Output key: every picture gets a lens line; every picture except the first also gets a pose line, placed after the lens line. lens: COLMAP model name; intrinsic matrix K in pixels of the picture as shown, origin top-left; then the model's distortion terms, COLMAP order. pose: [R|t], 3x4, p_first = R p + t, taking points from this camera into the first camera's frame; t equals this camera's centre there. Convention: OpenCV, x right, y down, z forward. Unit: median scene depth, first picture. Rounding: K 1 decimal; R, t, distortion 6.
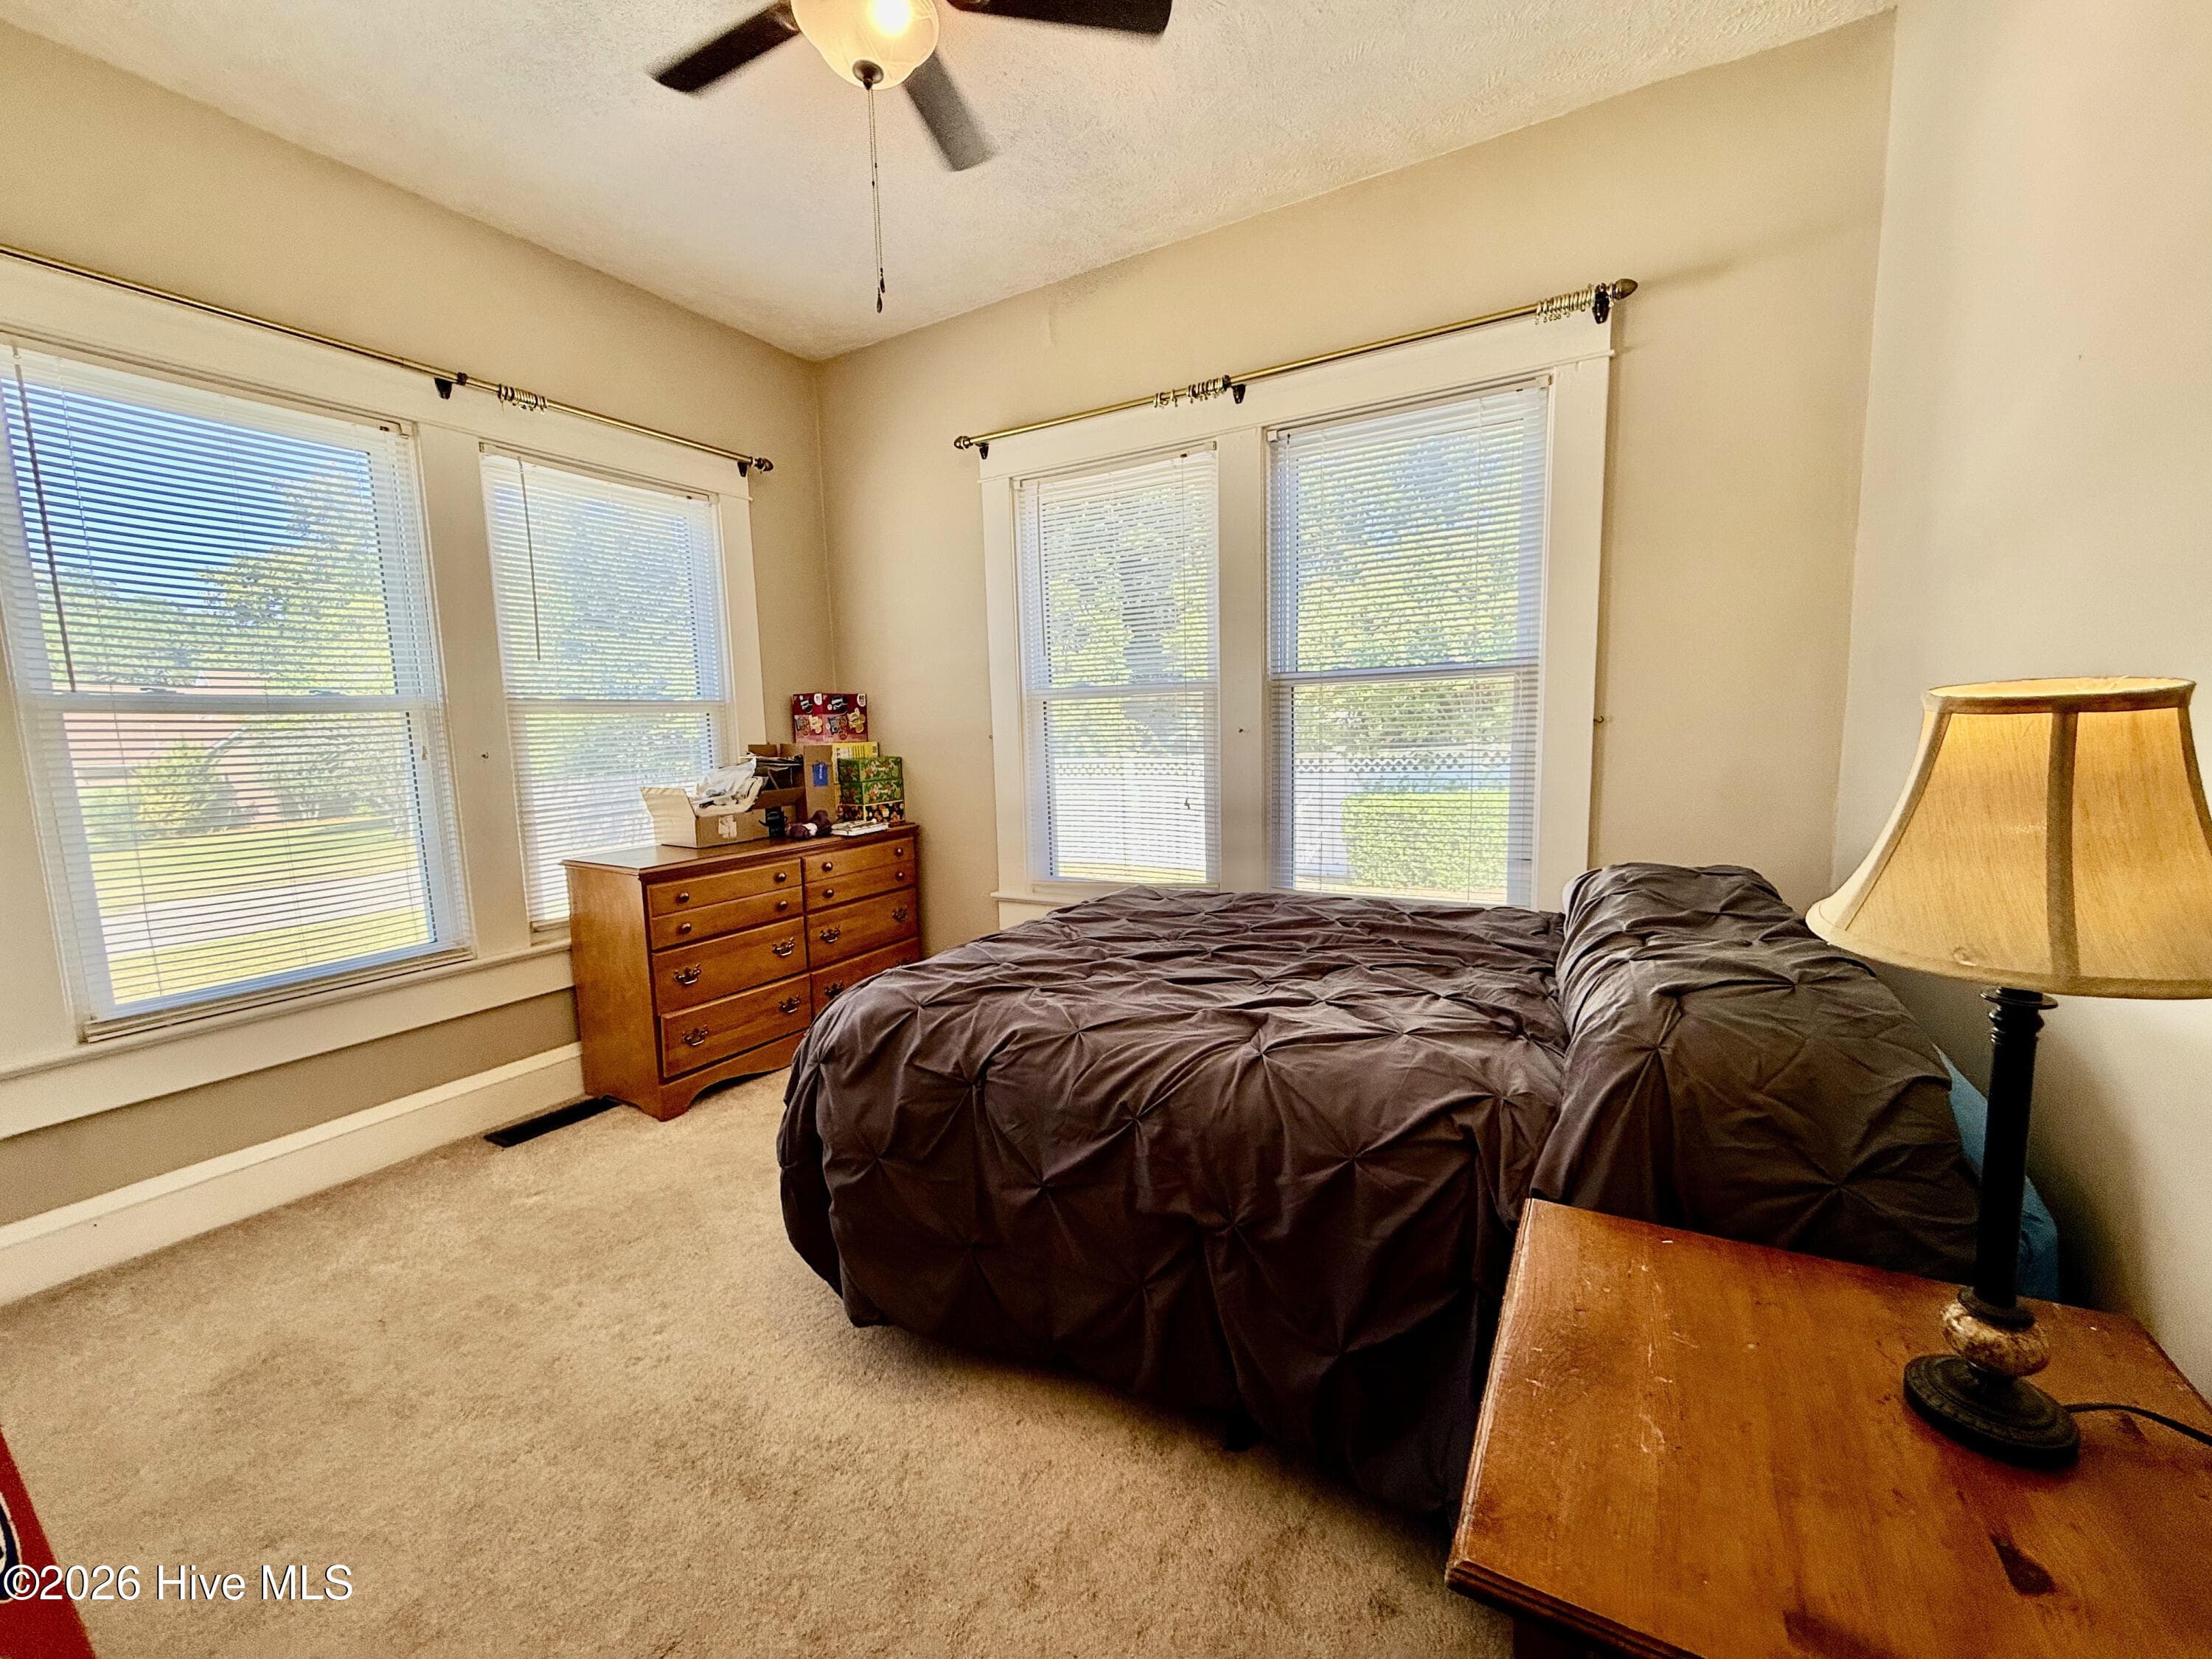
lens RADIAL K [[885.8, 0, 1105.6], [0, 885.8, 832.2], [0, 0, 1]] dist [0.007119, -0.001058]
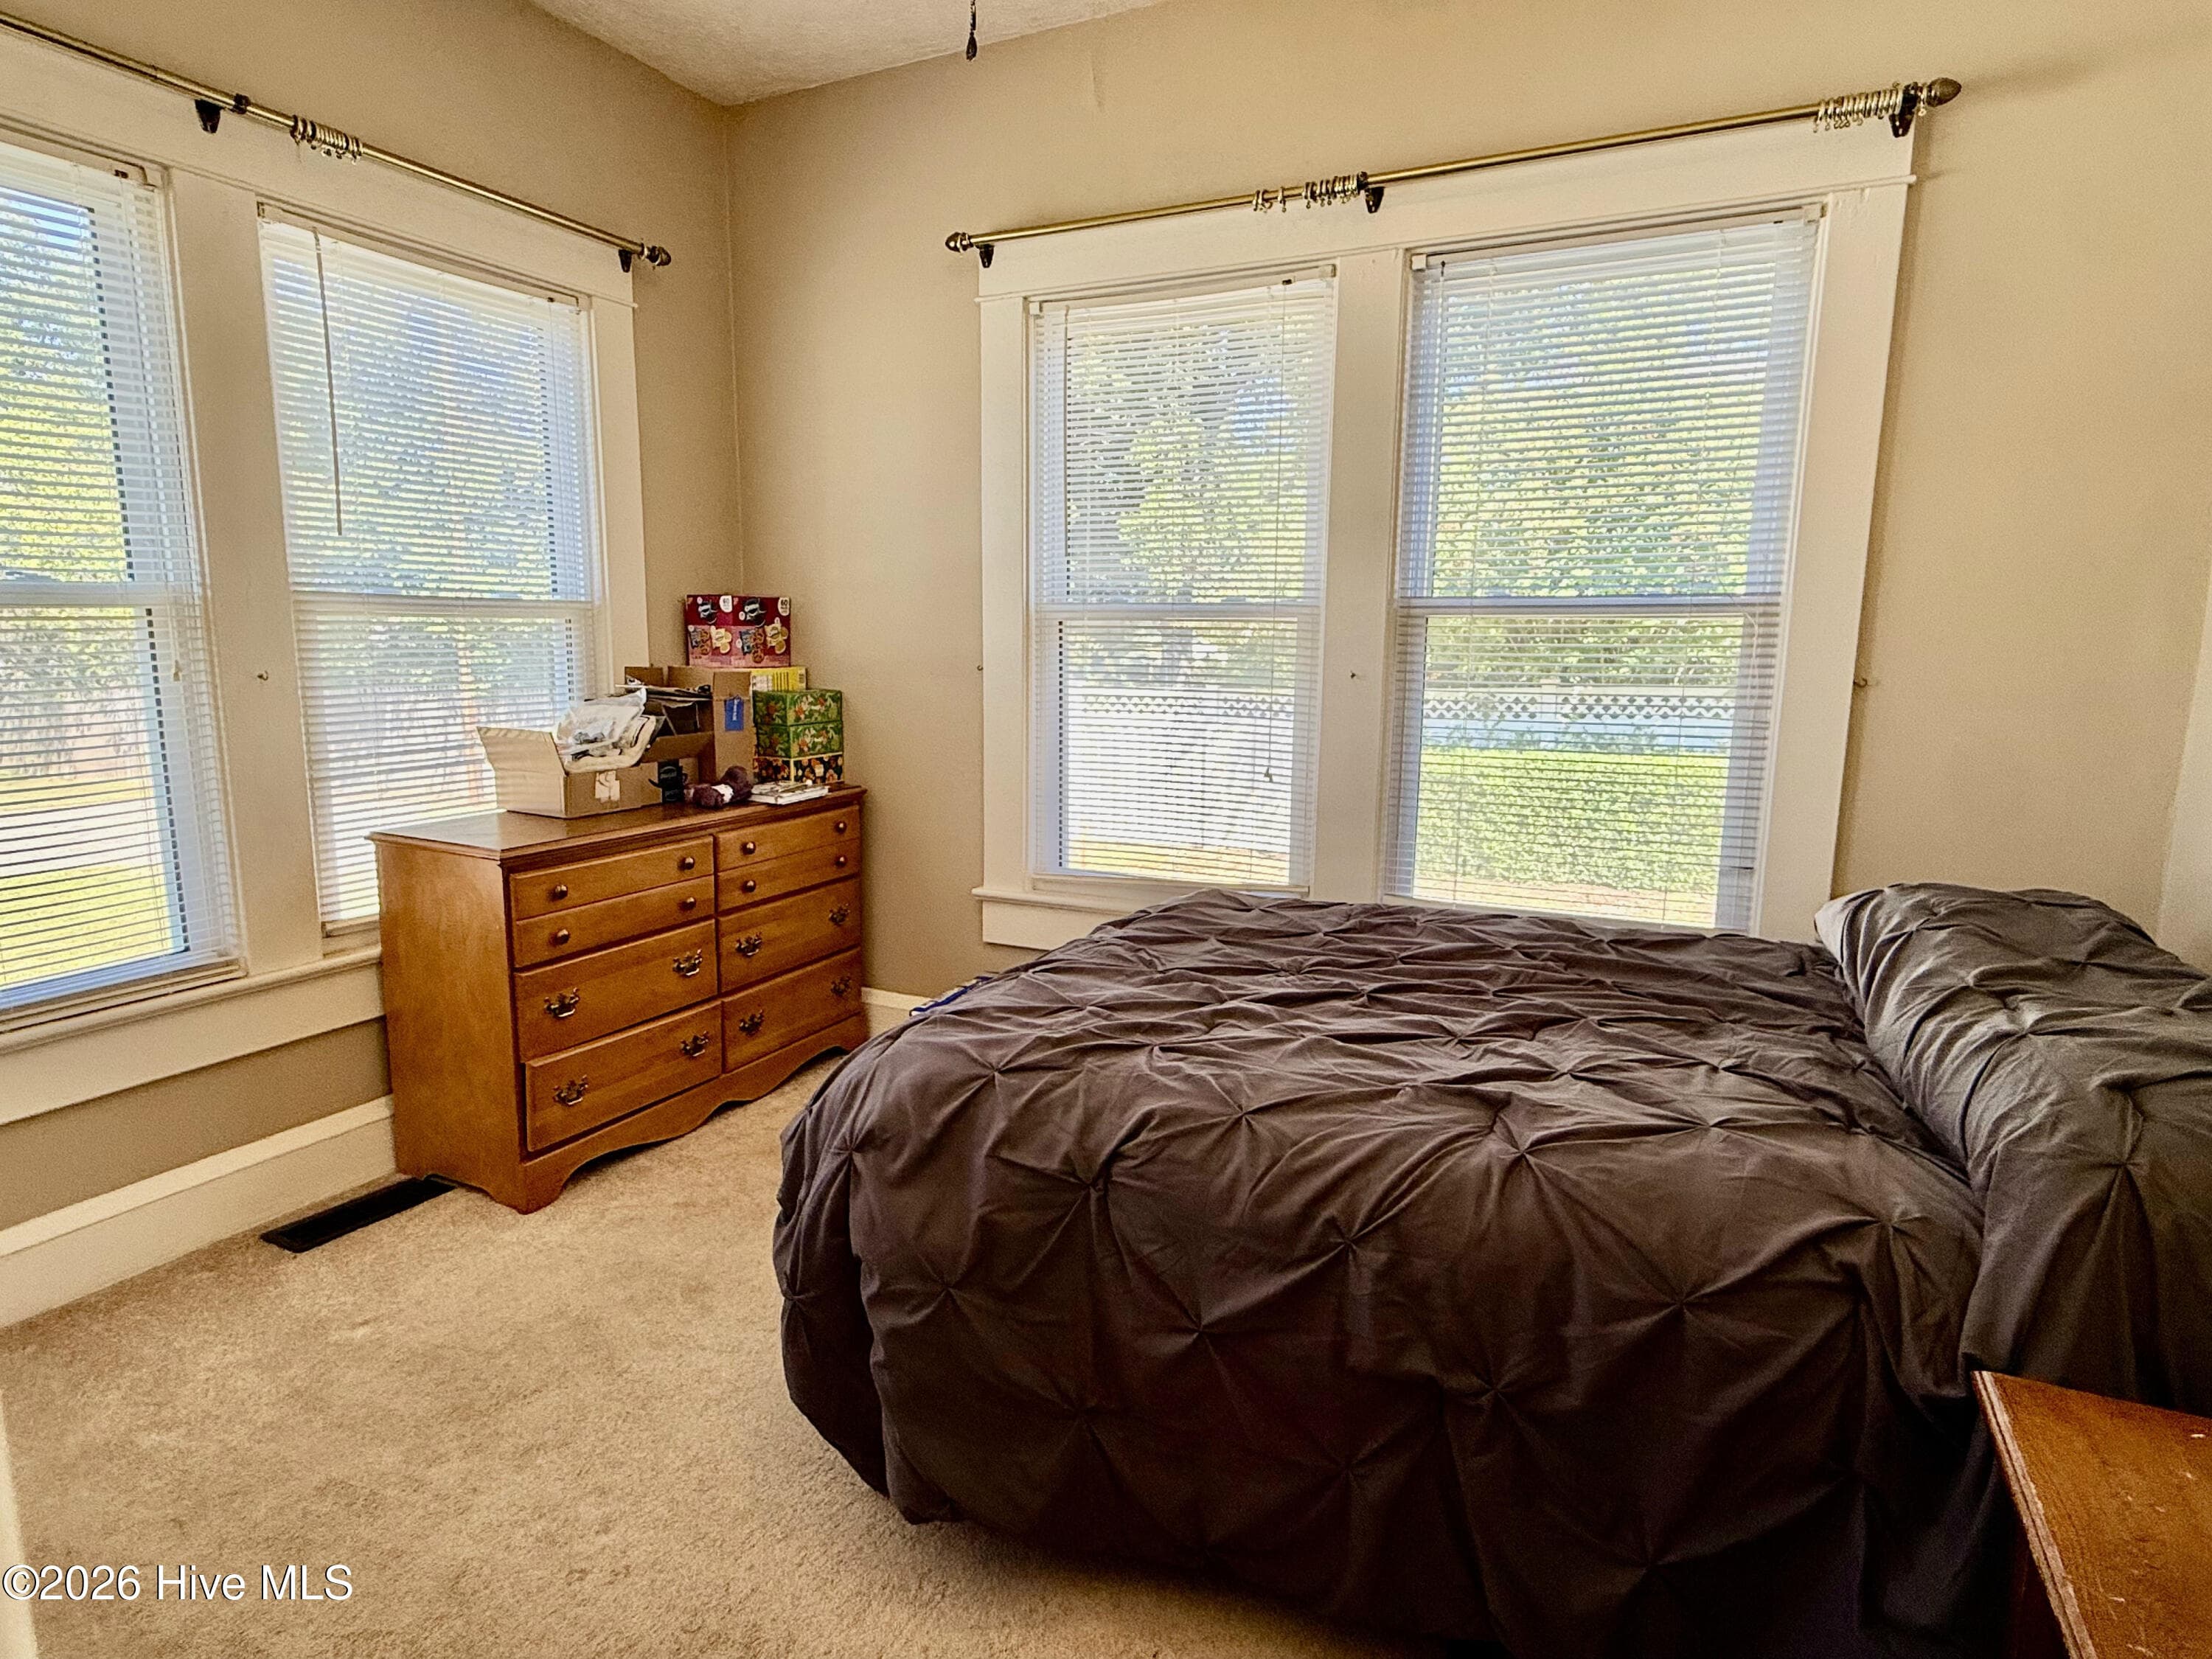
lens RADIAL K [[1231.2, 0, 1106.2], [0, 1231.2, 830.7], [0, 0, 1]] dist [0.005633, 0.000052]
pose [[0.996881, 0.025519, 0.074684, -0.148431], [-0.028145, 0.999015, 0.034319, -0.022412], [-0.073735, -0.036314, 0.996617, 0.021039]]
